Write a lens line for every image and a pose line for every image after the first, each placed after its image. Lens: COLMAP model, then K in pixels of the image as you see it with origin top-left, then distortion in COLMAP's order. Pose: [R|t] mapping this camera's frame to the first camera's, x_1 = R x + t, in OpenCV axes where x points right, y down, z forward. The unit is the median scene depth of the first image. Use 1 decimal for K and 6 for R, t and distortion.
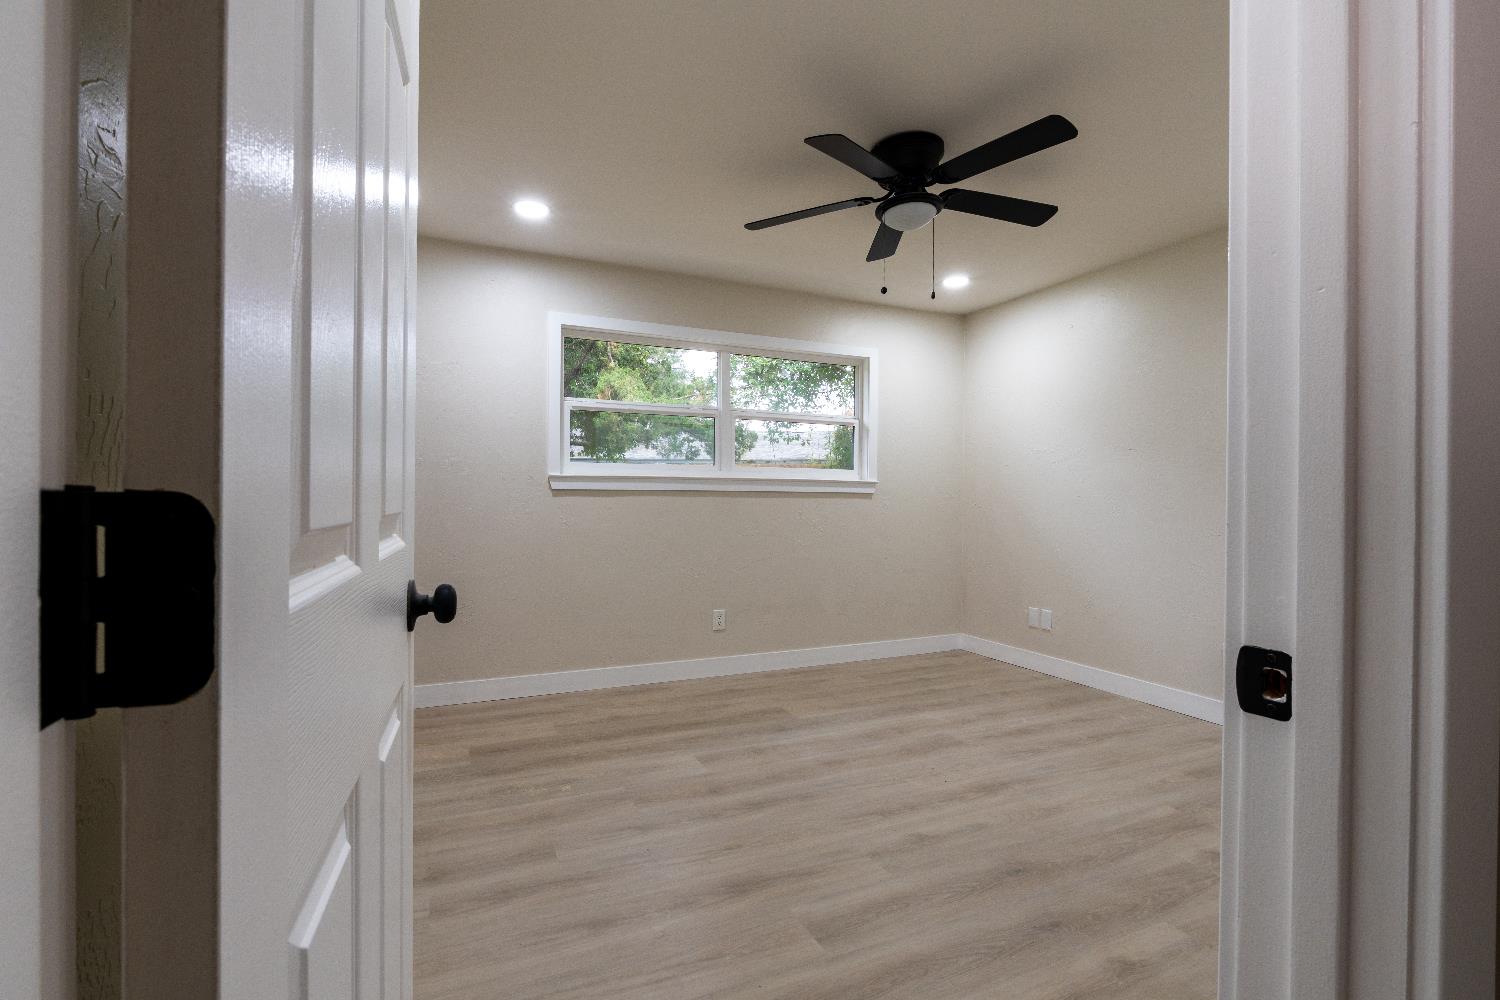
lens RADIAL K [[680.2, 0, 733.5], [0, 680.2, 501.6], [0, 0, 1]] dist [-0.009761, 0.001114]
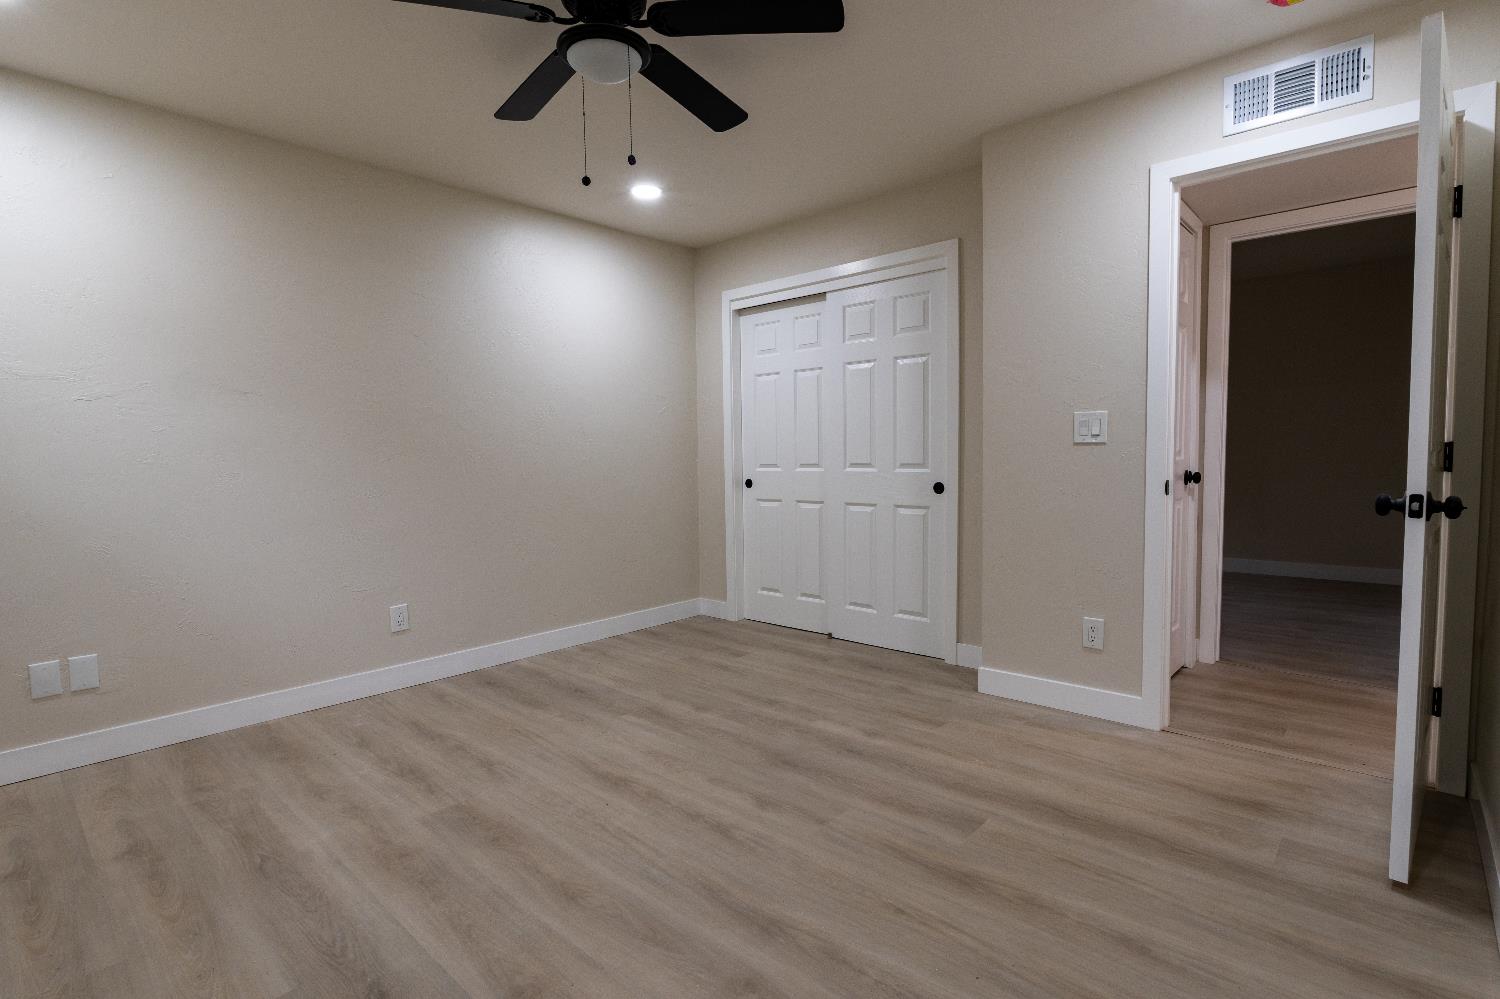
lens RADIAL K [[711.9, 0, 762.0], [0, 711.9, 498.5], [0, 0, 1]] dist [-0.003372, 0.000219]
pose [[-0.416200, -0.056702, 0.907503, -0.439805], [0.018131, 0.997338, 0.070630, -0.006962], [-0.909092, 0.045850, -0.414064, 1.000960]]
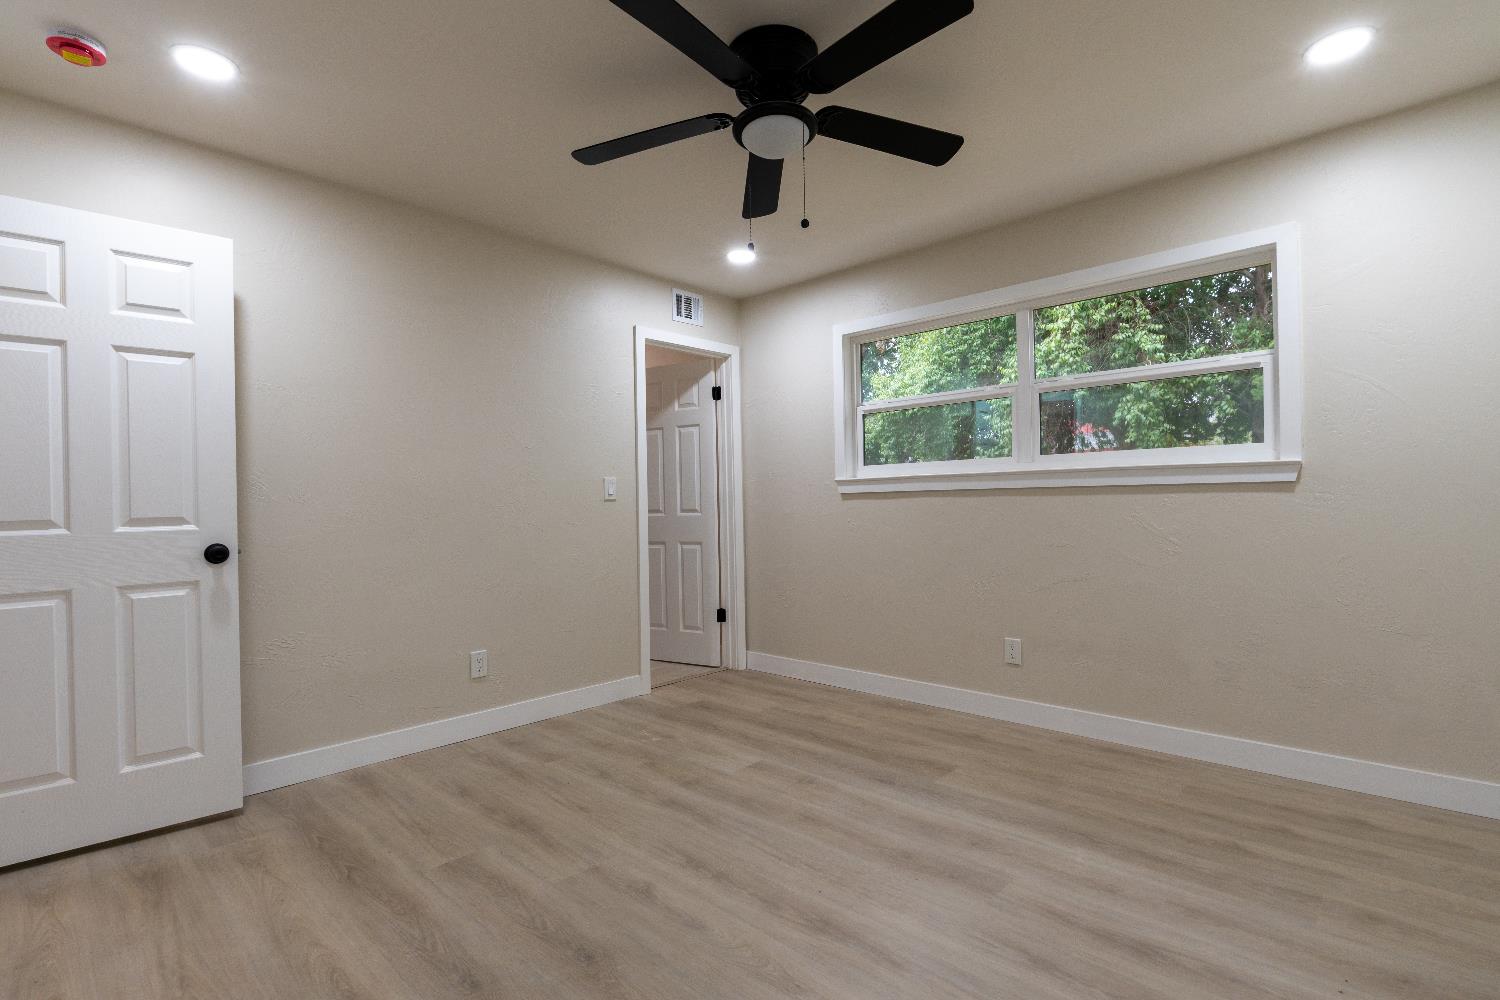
lens RADIAL K [[697.3, 0, 761.3], [0, 697.3, 506.1], [0, 0, 1]] dist [-0.007552, 0.000784]
pose [[0.400259, -0.011016, -0.916336, 0.829354], [0.014799, 0.999875, -0.005555, 0.006863], [0.916282, -0.011337, 0.400372, 0.560194]]
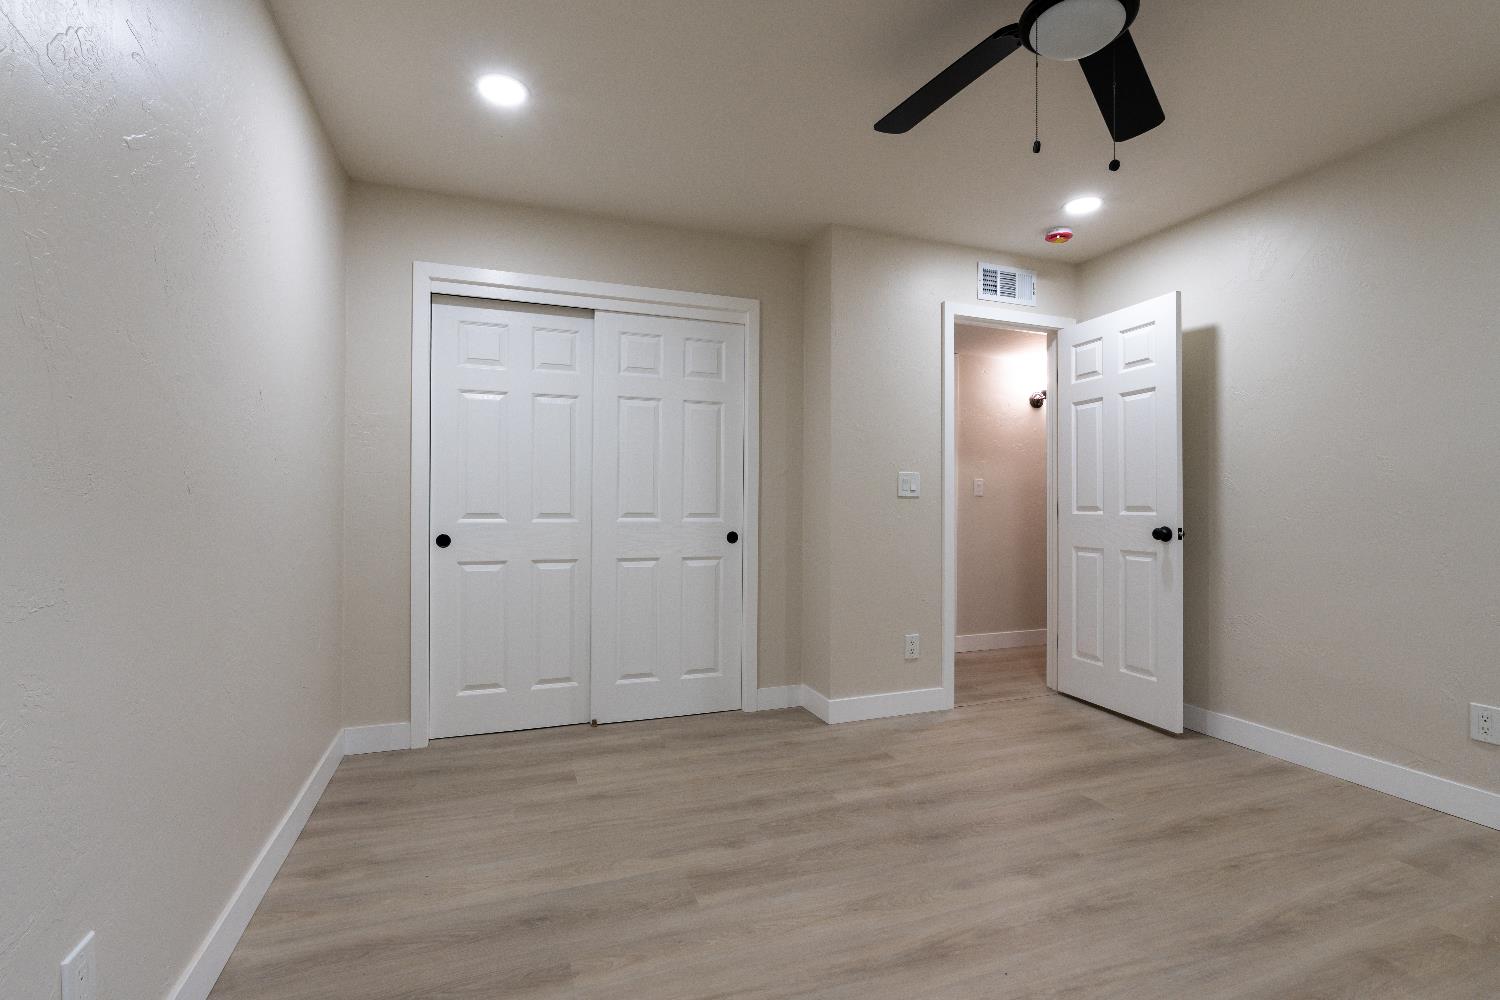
lens RADIAL K [[680.2, 0, 733.5], [0, 680.2, 501.6], [0, 0, 1]] dist [-0.009761, 0.001114]
pose [[-0.997740, -0.009810, 0.066475, 0.441136], [-0.009642, 0.999949, 0.002849, 0.001985], [-0.066500, 0.002201, -0.997784, 1.374234]]
